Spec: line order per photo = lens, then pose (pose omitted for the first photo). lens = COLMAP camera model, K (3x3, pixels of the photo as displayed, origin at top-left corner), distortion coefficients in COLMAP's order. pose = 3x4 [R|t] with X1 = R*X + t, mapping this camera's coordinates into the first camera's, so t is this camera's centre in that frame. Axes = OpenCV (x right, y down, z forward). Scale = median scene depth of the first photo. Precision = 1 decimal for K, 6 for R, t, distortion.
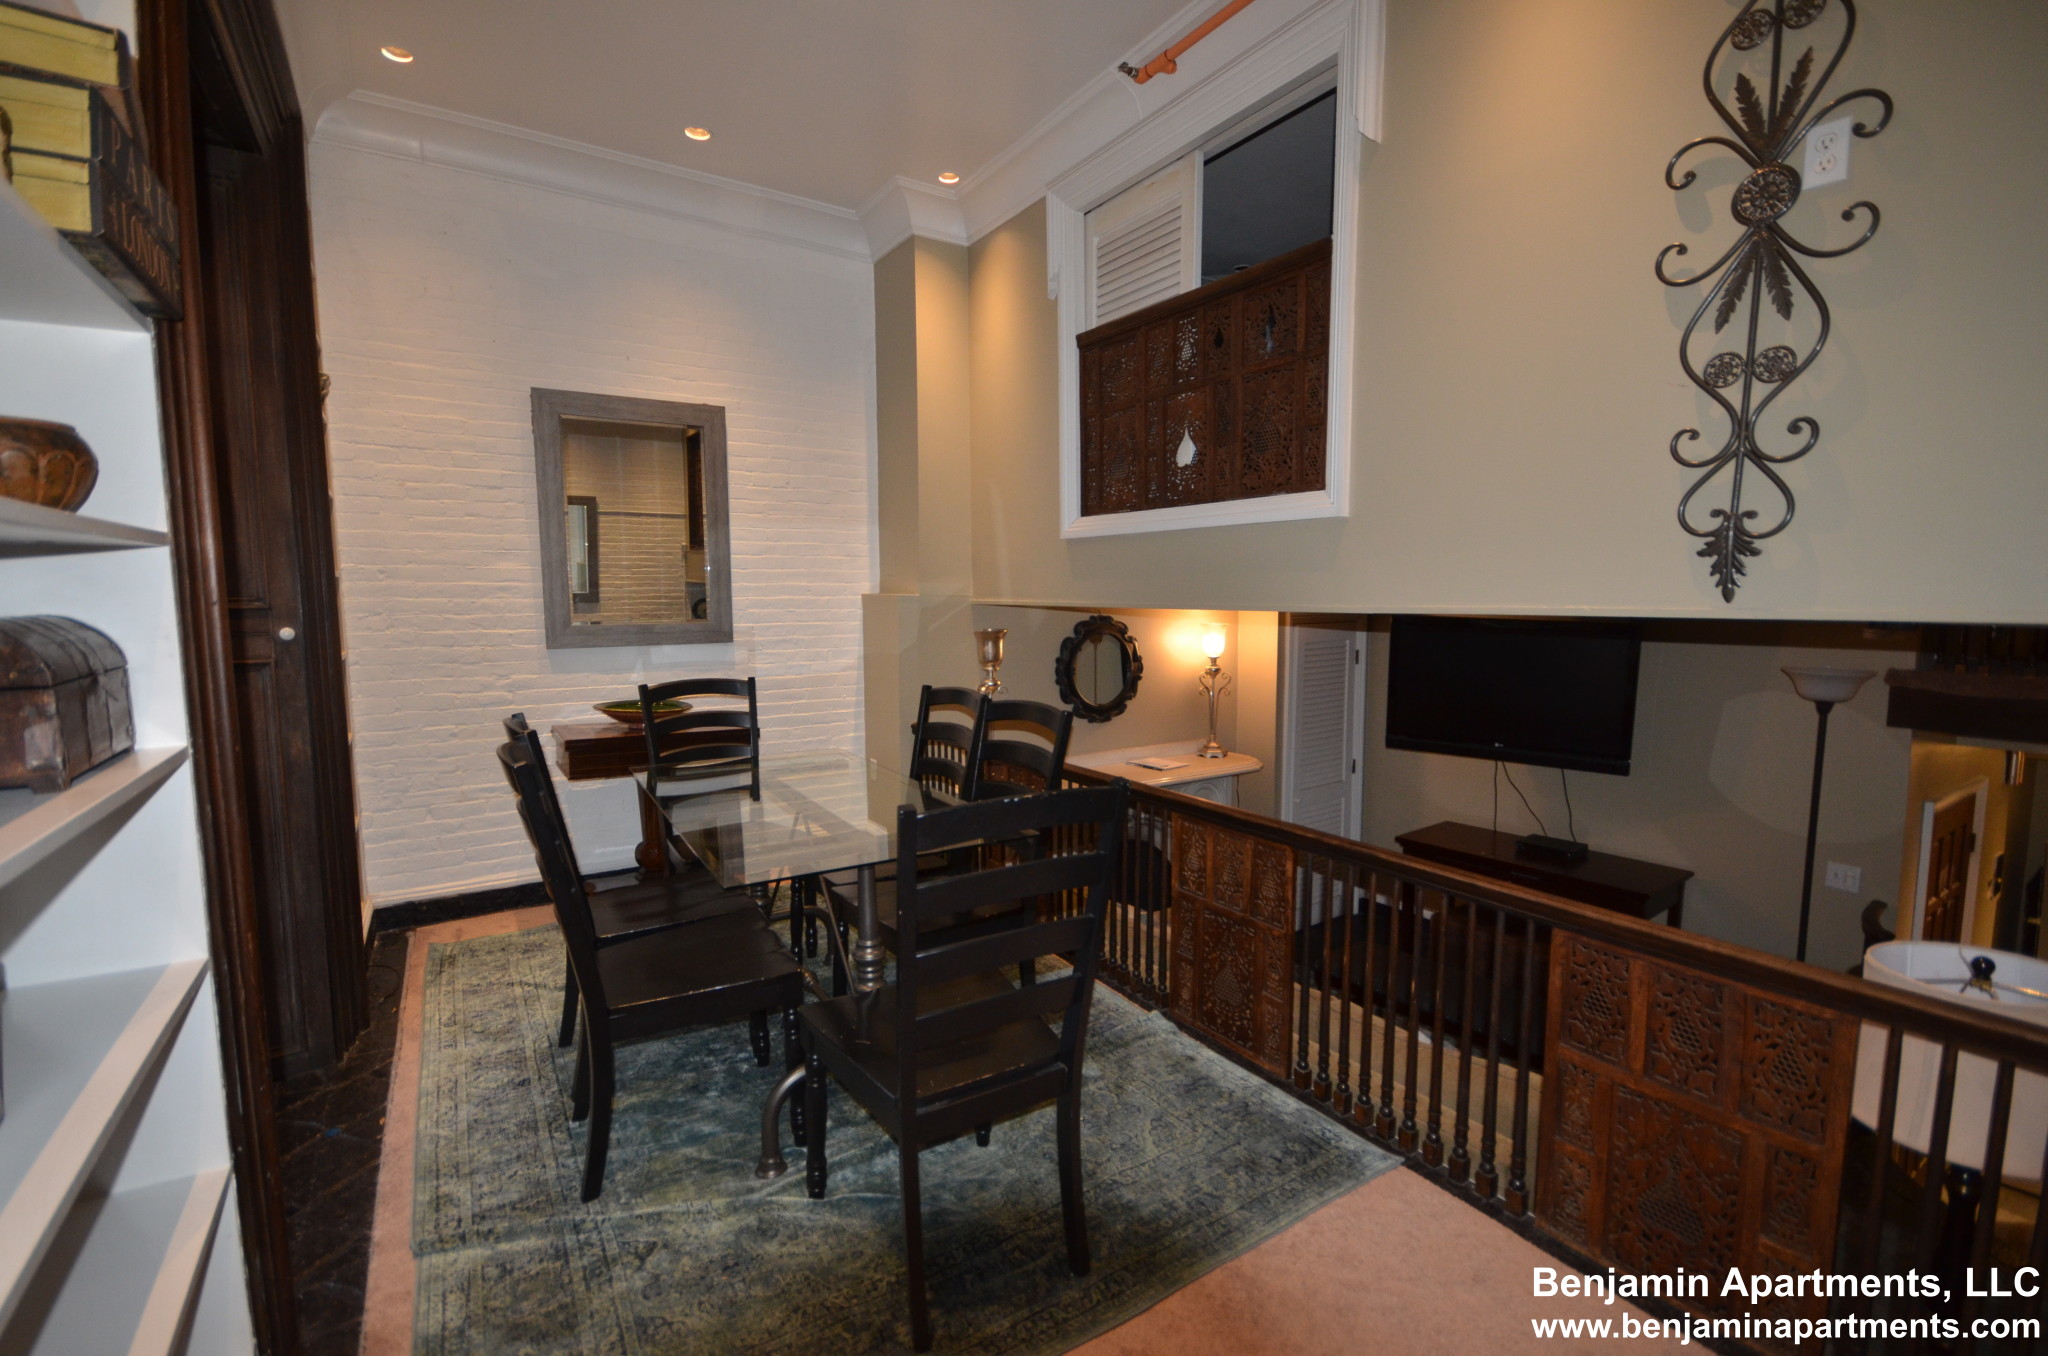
lens RADIAL K [[913.0, 0, 1020.5], [0, 913.0, 679.5], [0, 0, 1]] dist [-0.000756, -0.001350]
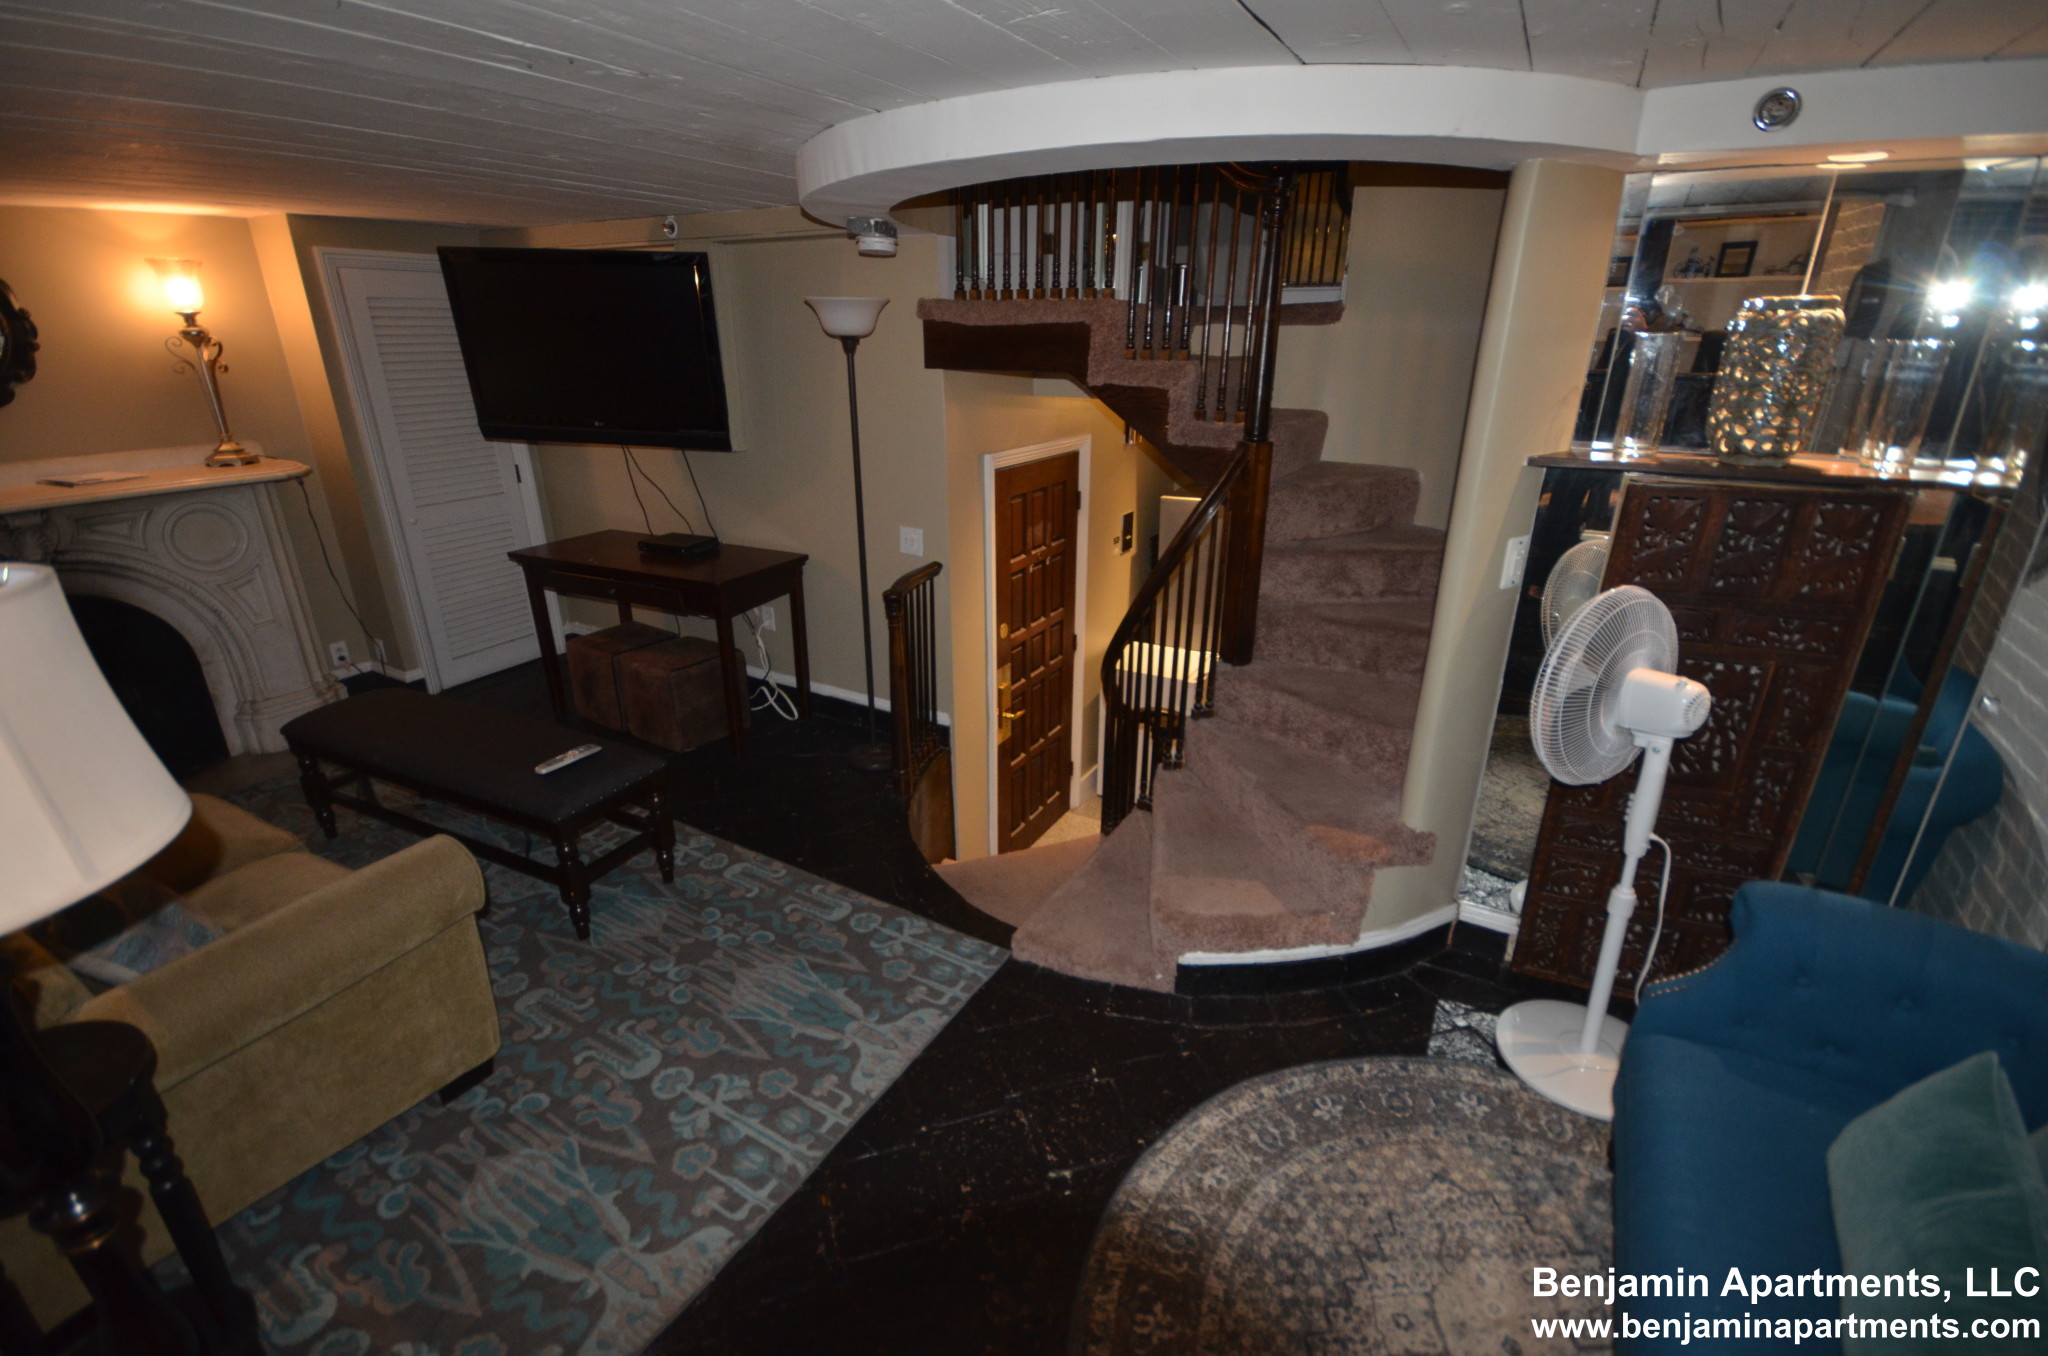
lens RADIAL K [[913.0, 0, 1028.3], [0, 913.0, 682.6], [0, 0, 1]] dist [-0.000756, -0.001350]
pose [[0.883230, -0.159829, 0.440863, 0.476948], [0.034923, 0.959932, 0.278047, 0.081809], [-0.467639, -0.230183, 0.853422, 0.087565]]
